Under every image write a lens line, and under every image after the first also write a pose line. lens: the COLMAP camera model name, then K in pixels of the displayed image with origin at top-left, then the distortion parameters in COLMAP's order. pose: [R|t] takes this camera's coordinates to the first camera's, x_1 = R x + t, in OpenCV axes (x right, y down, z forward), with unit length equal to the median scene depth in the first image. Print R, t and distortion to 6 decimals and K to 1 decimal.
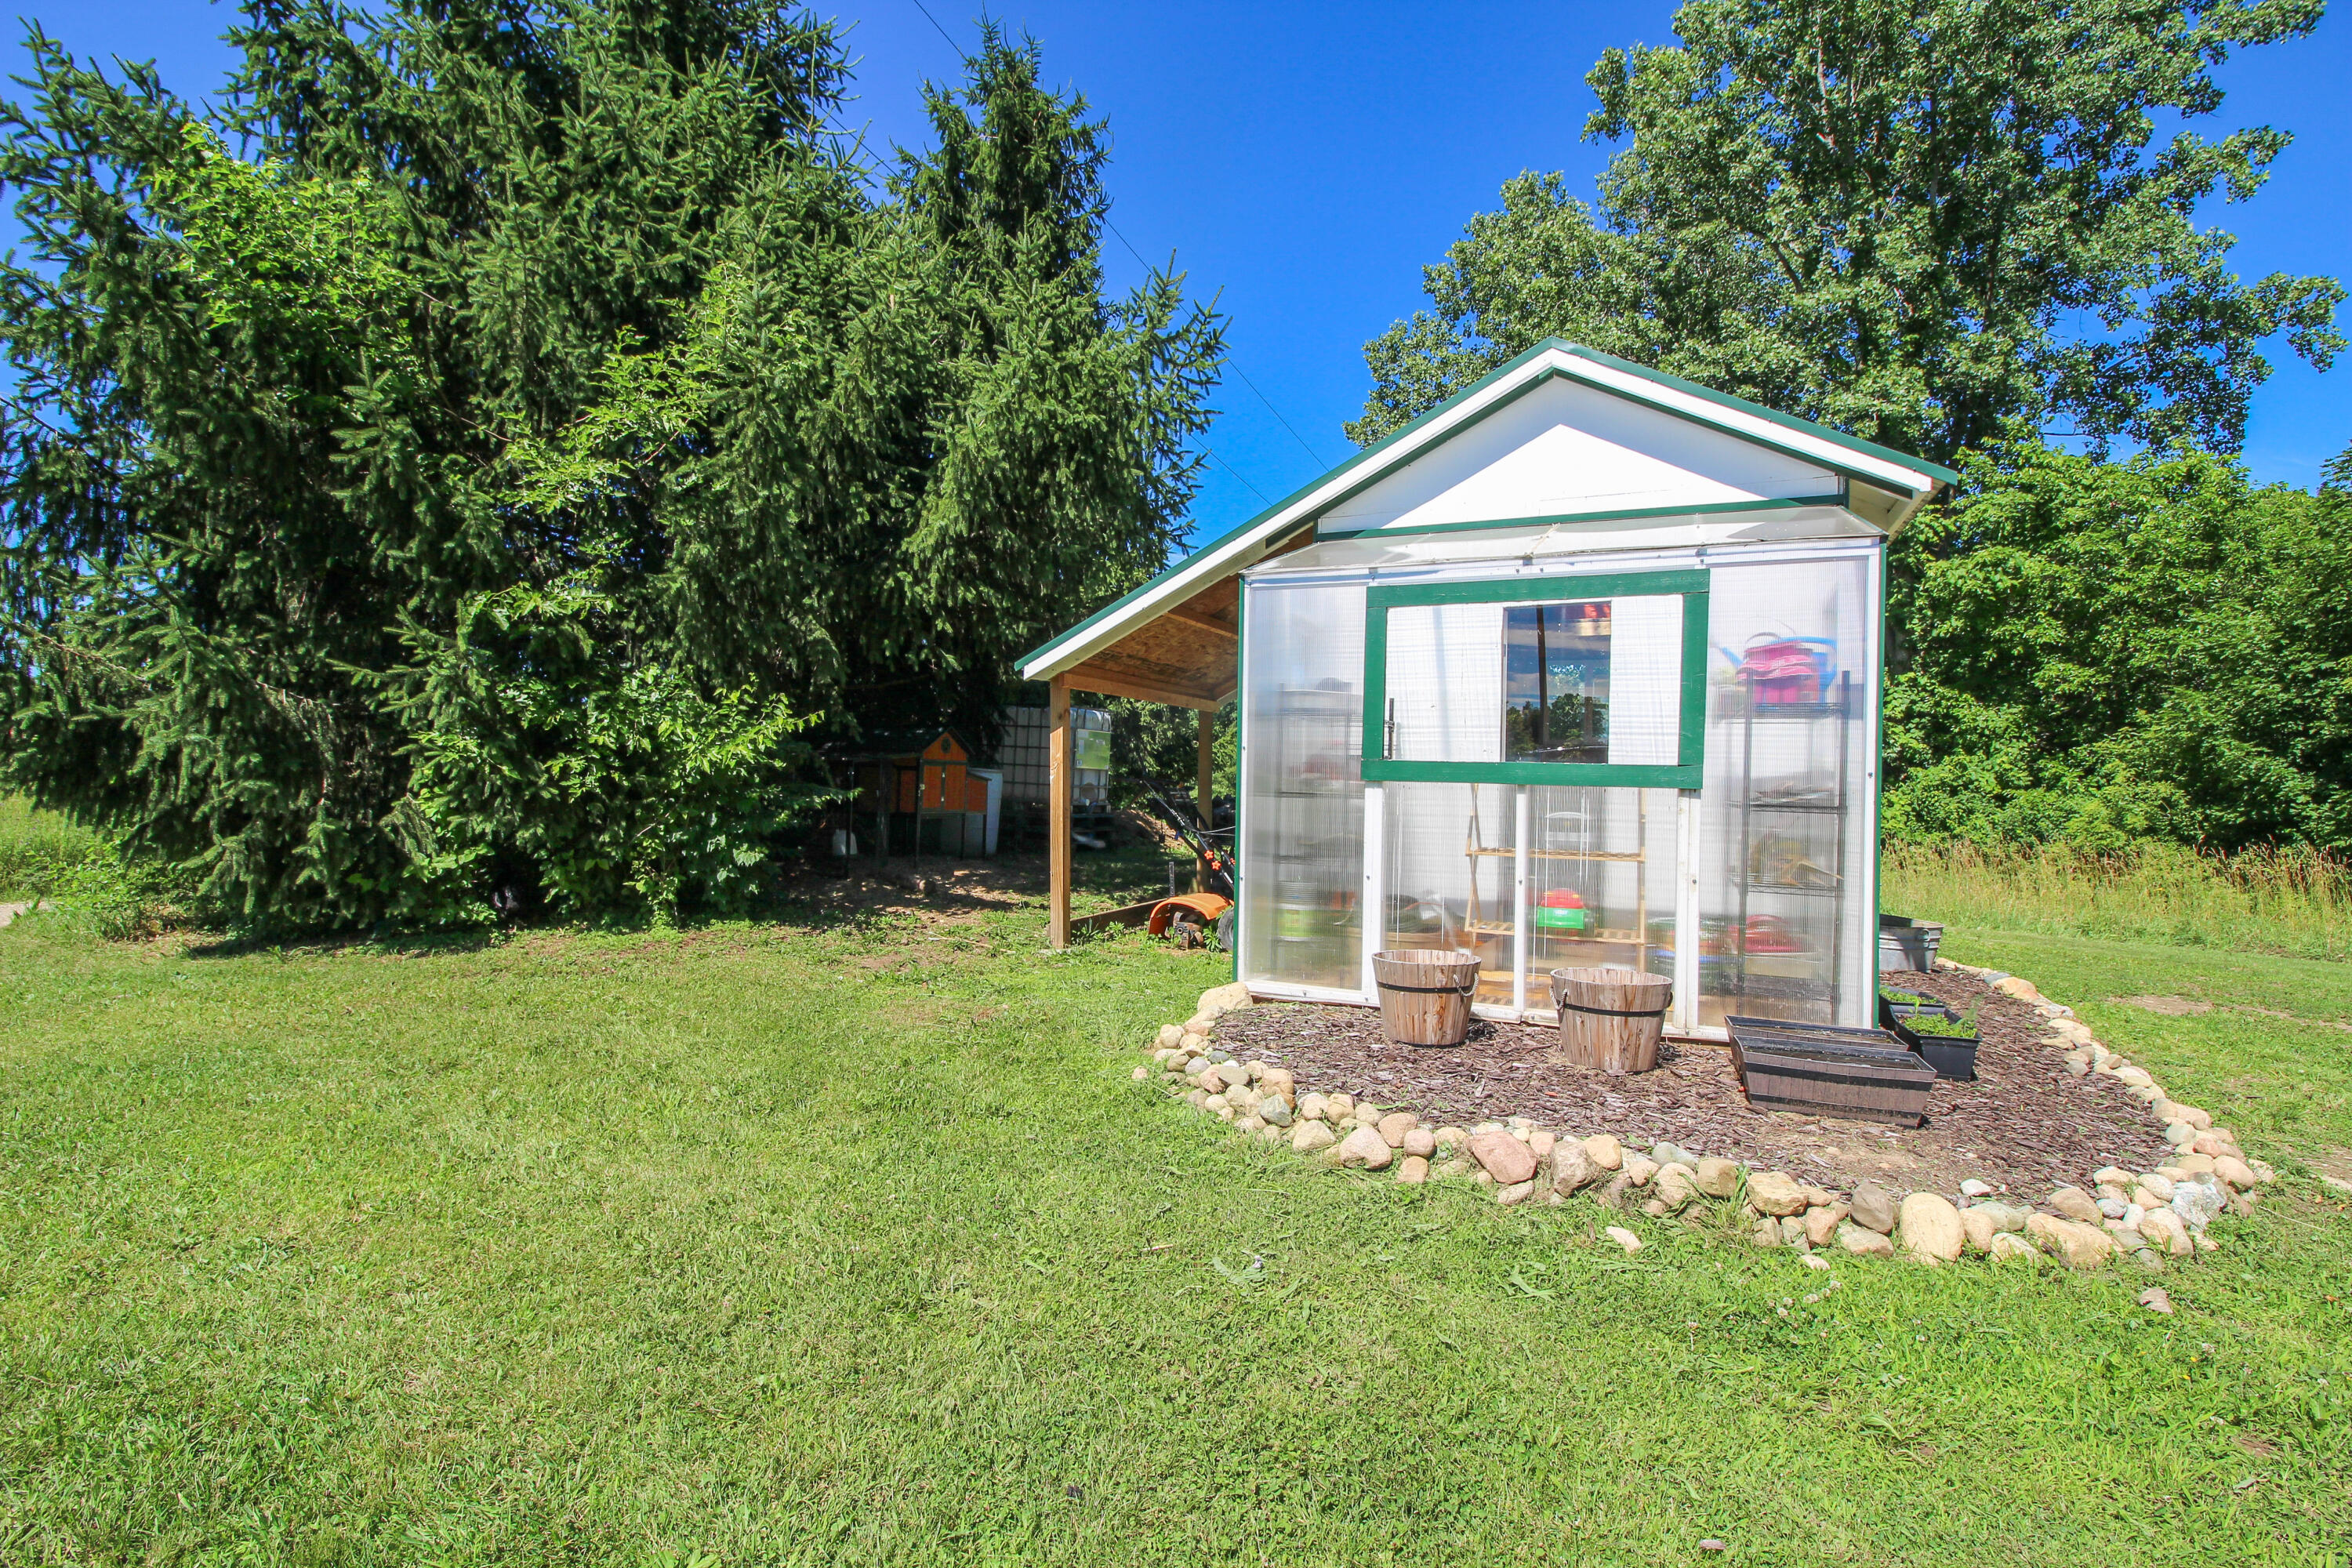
lens RADIAL K [[1059.5, 0, 1184.8], [0, 1059.5, 785.1], [0, 0, 1]] dist [0.000817, -0.014080]
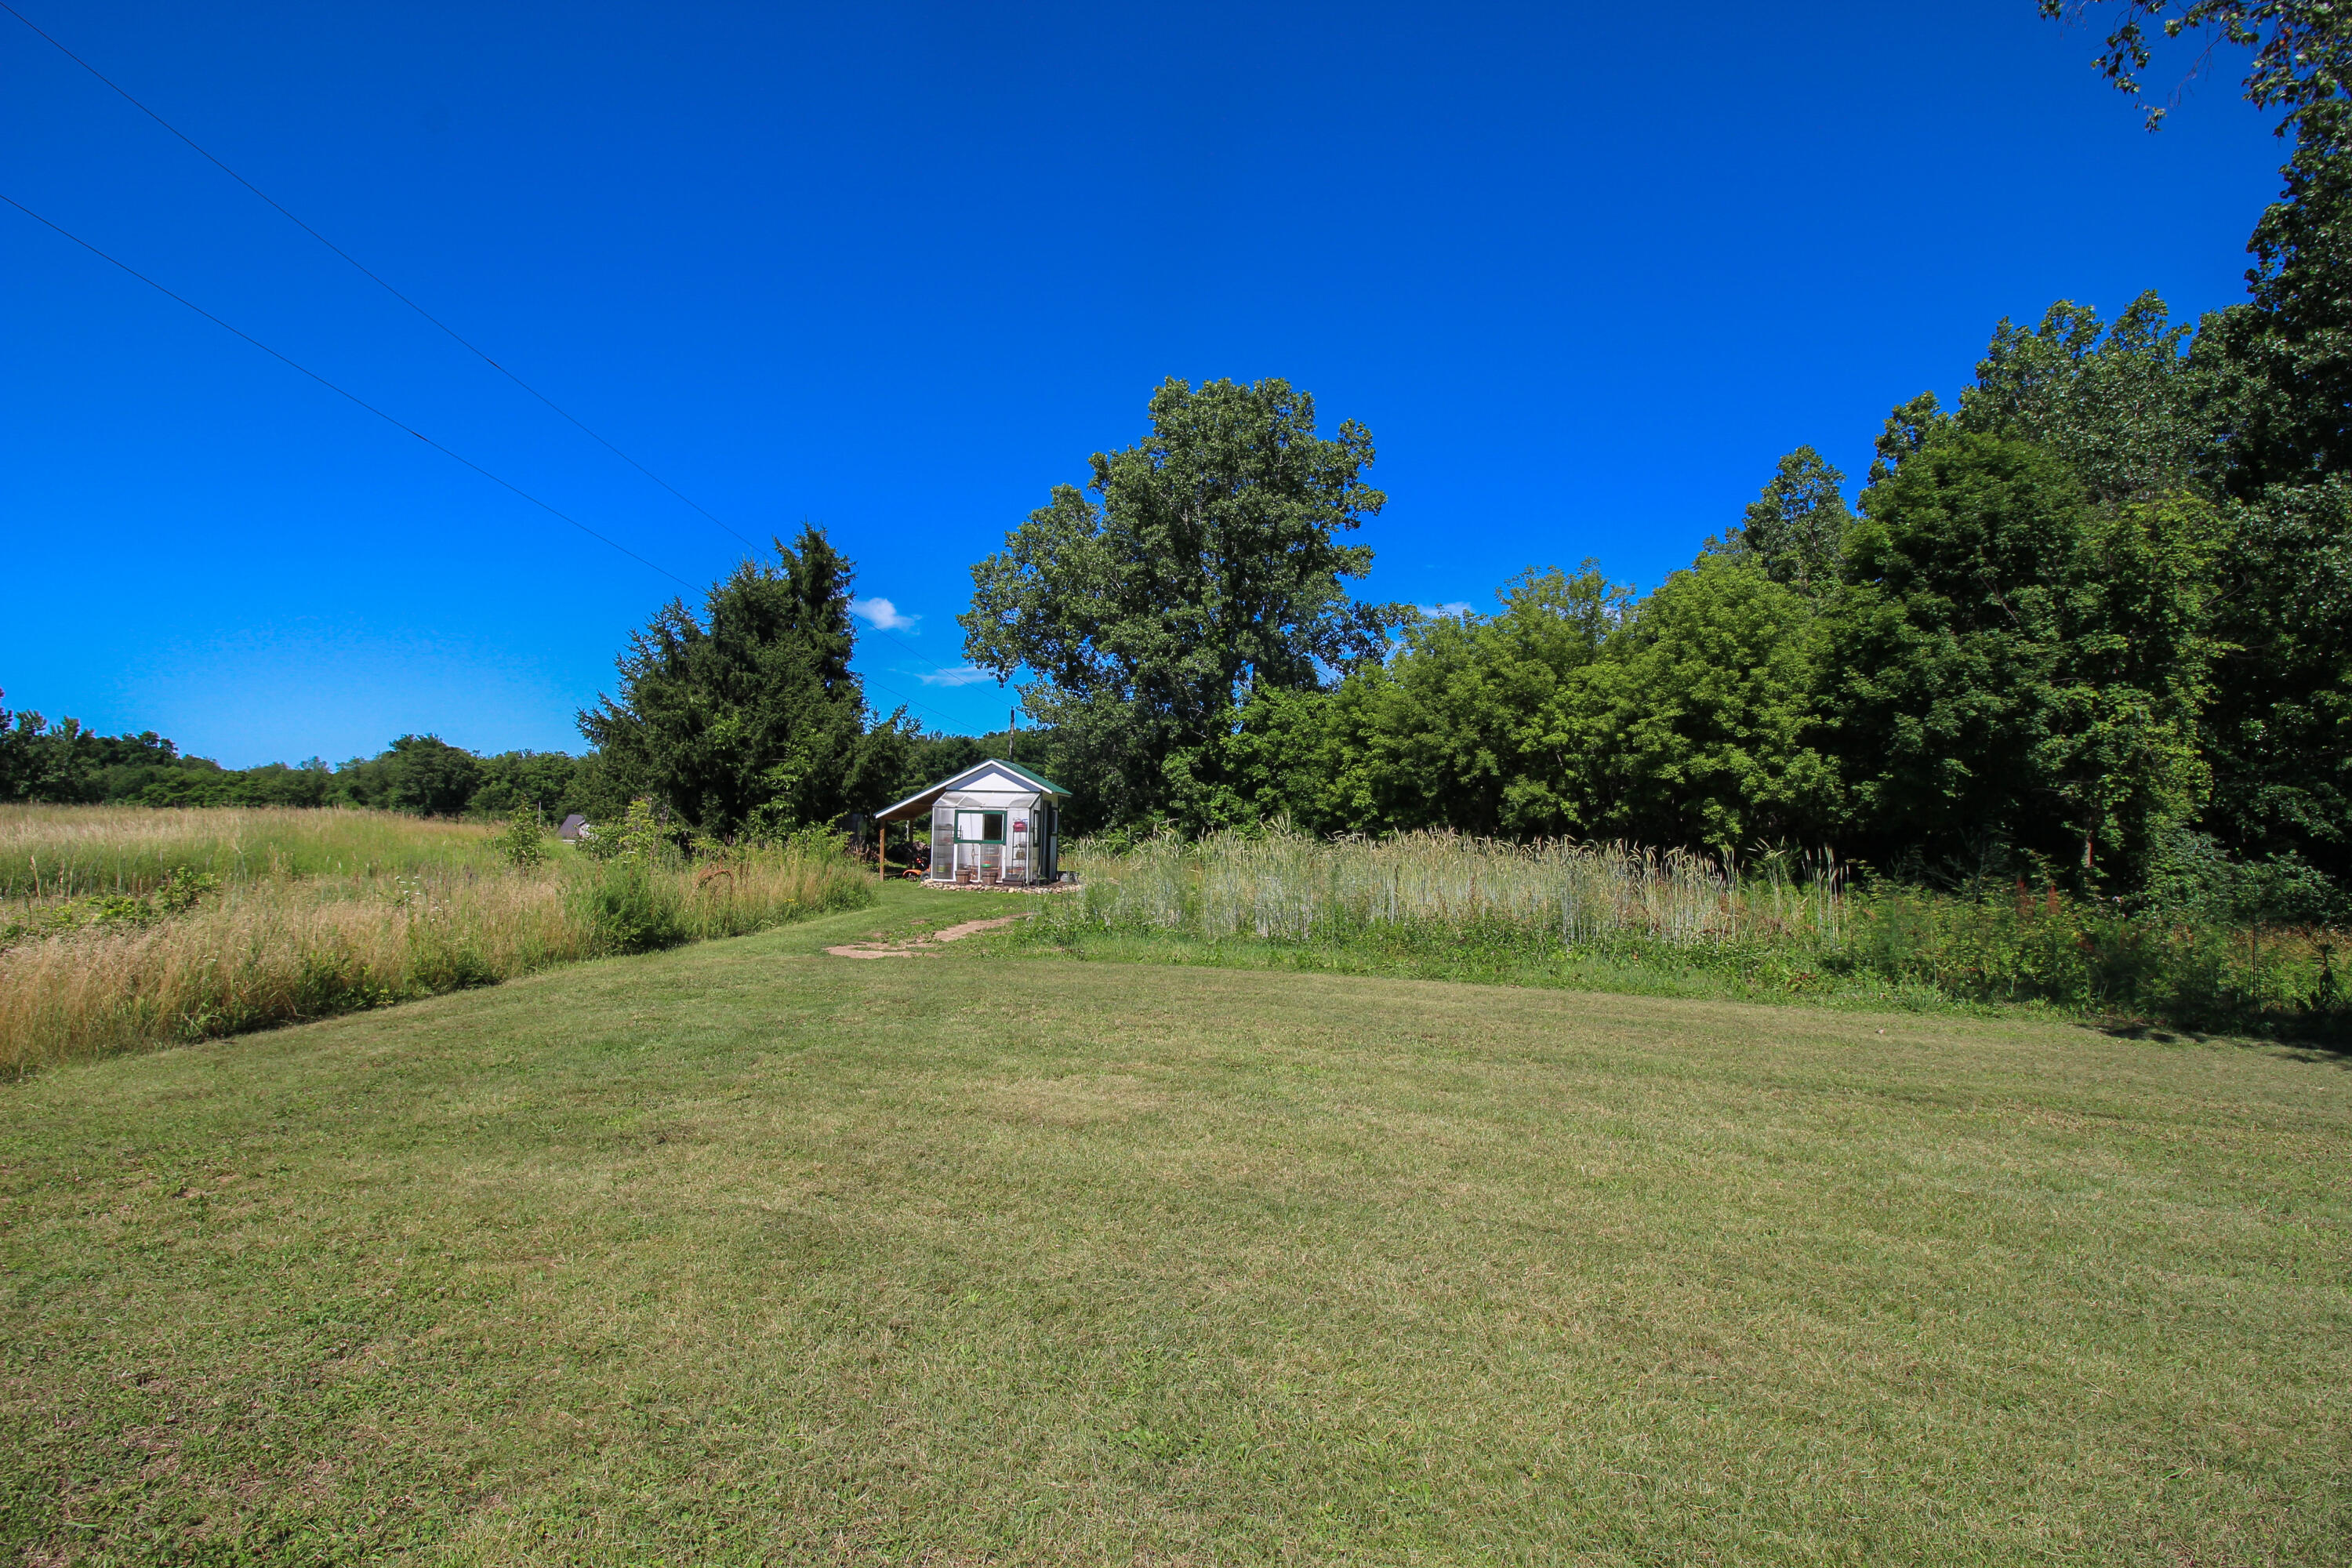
lens RADIAL K [[1136.9, 0, 1178.1], [0, 1136.9, 776.9], [0, 0, 1]] dist [0.002163, -0.000244]
pose [[0.942819, 0.017350, 0.332854, -0.228959], [-0.001795, 0.998894, -0.046981, -0.022461], [-0.333301, 0.043697, 0.941807, -1.613347]]
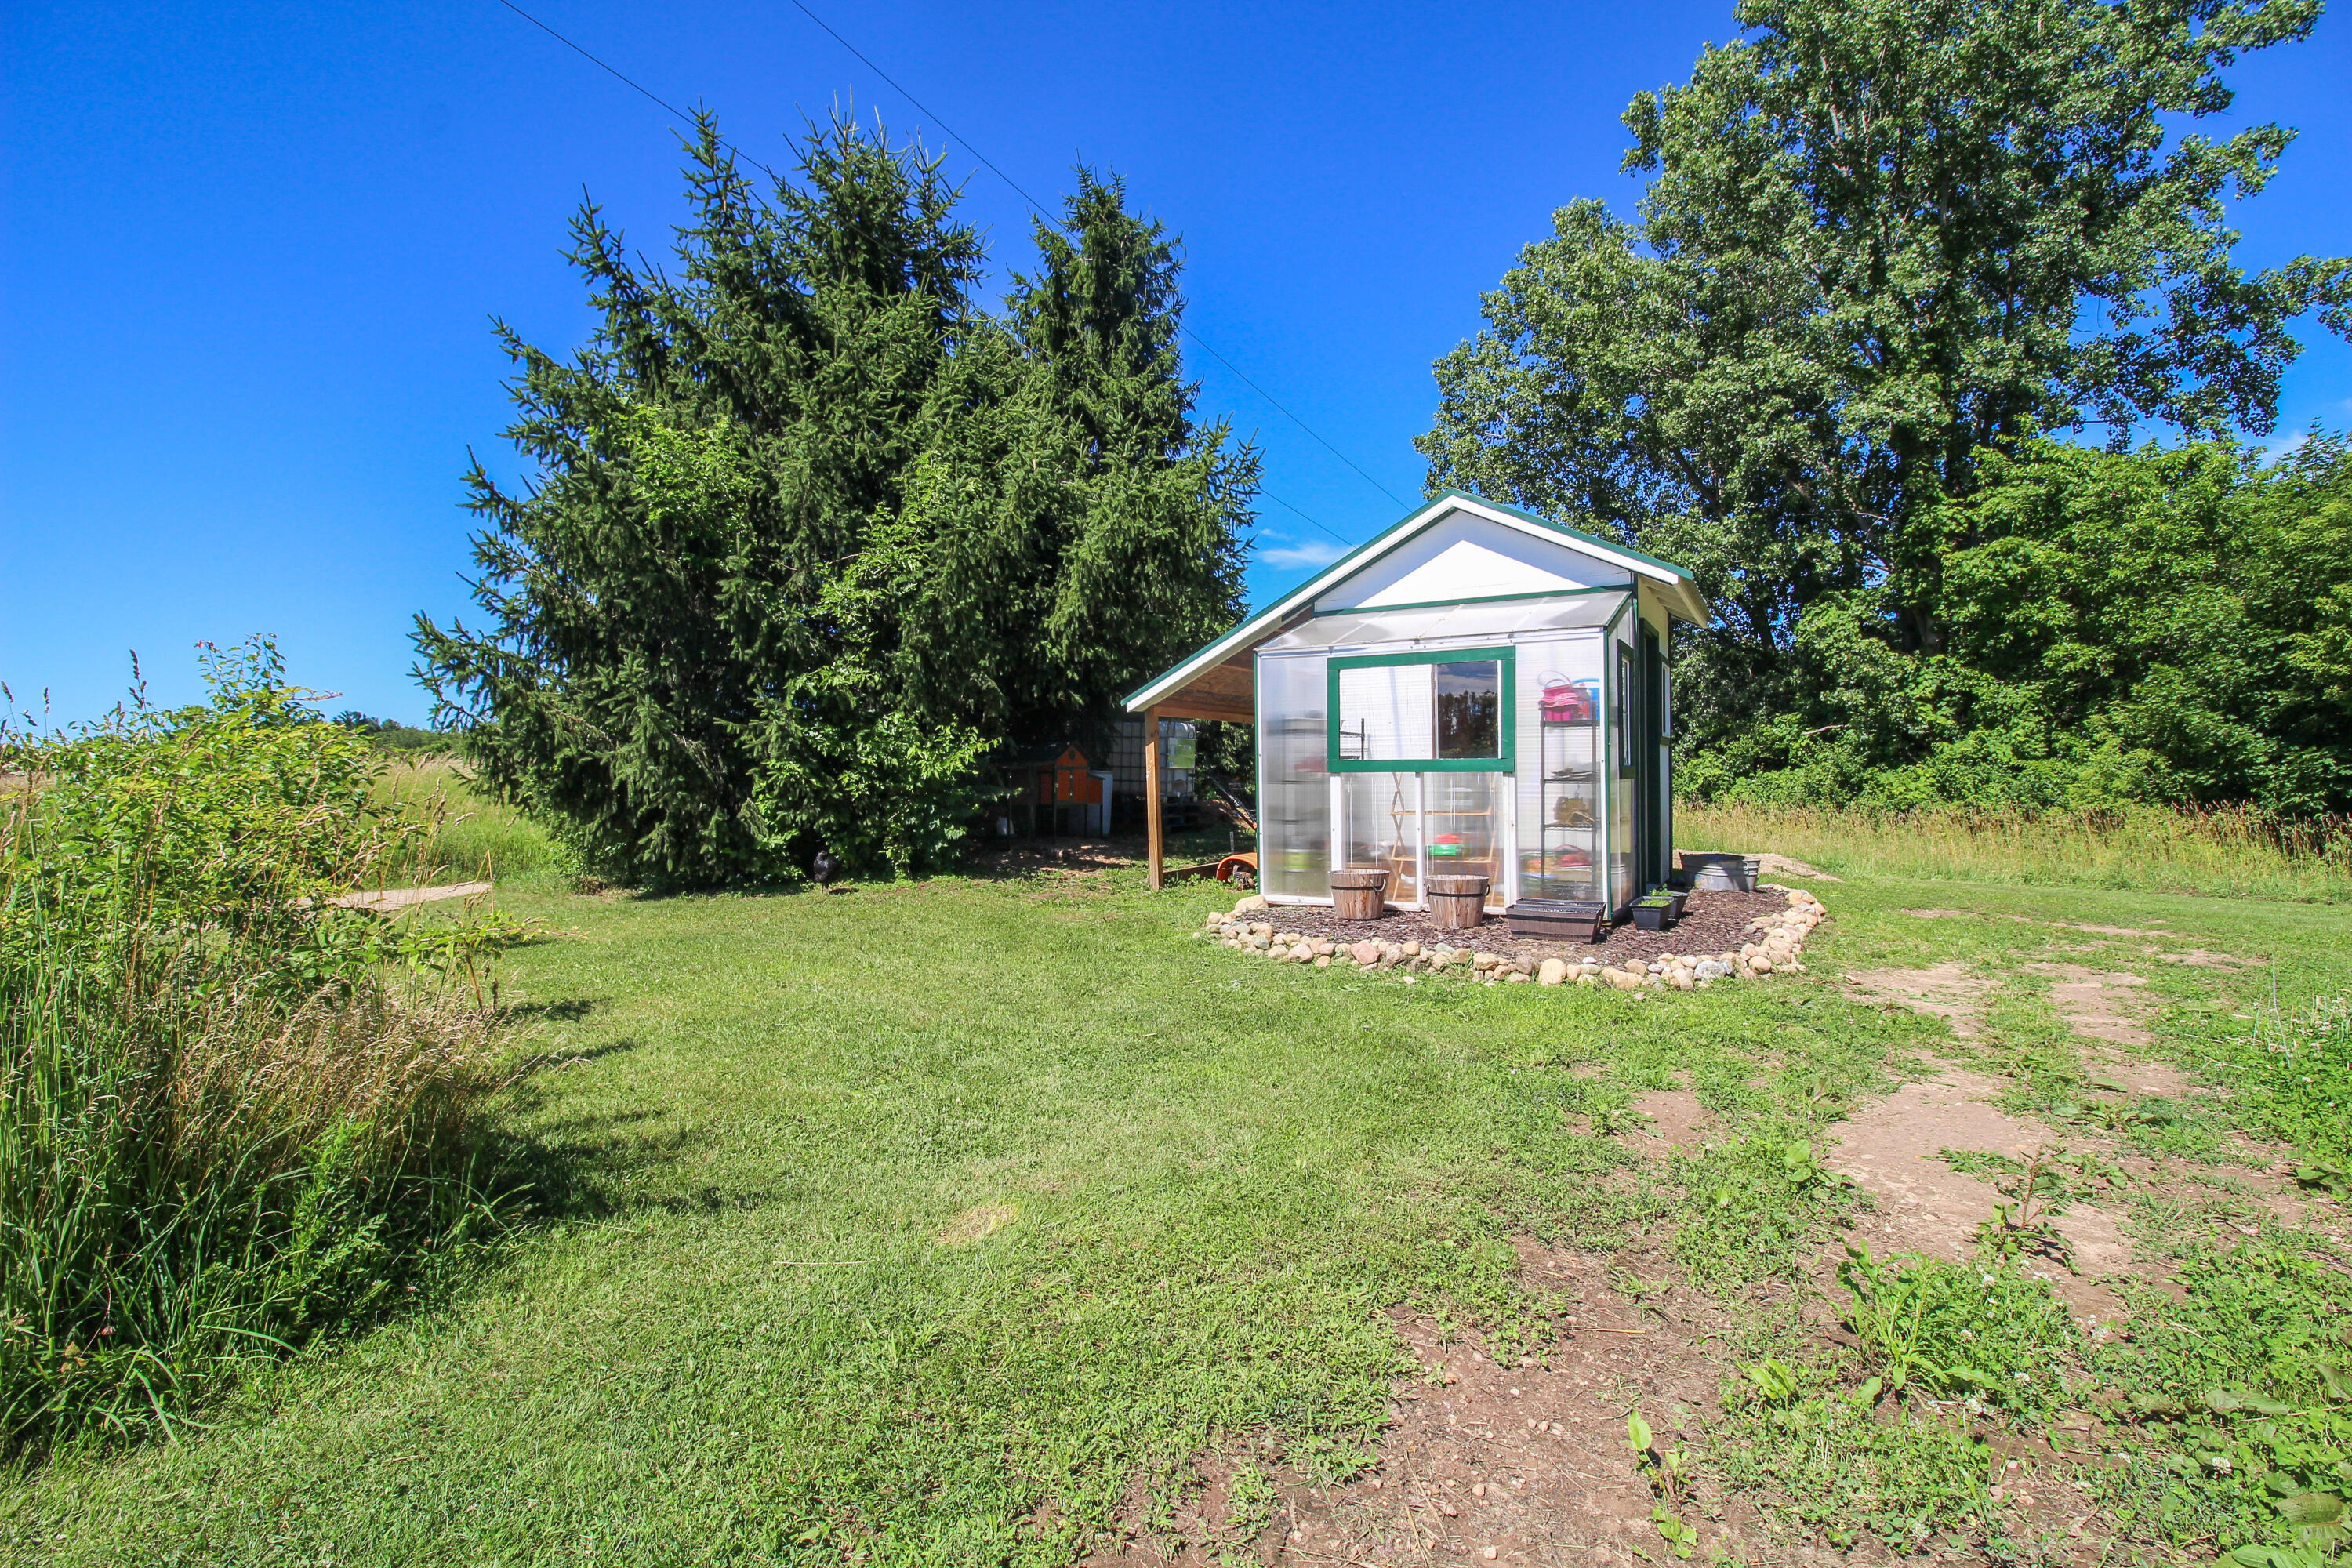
lens RADIAL K [[1069.0, 0, 1171.3], [0, 1069.0, 773.2], [0, 0, 1]] dist [-0.030457, -0.000276]
pose [[0.993421, -0.030426, -0.110403, 0.032565], [0.029624, 0.999522, -0.008895, 0.001408], [0.110621, 0.005566, 0.993847, -0.217978]]
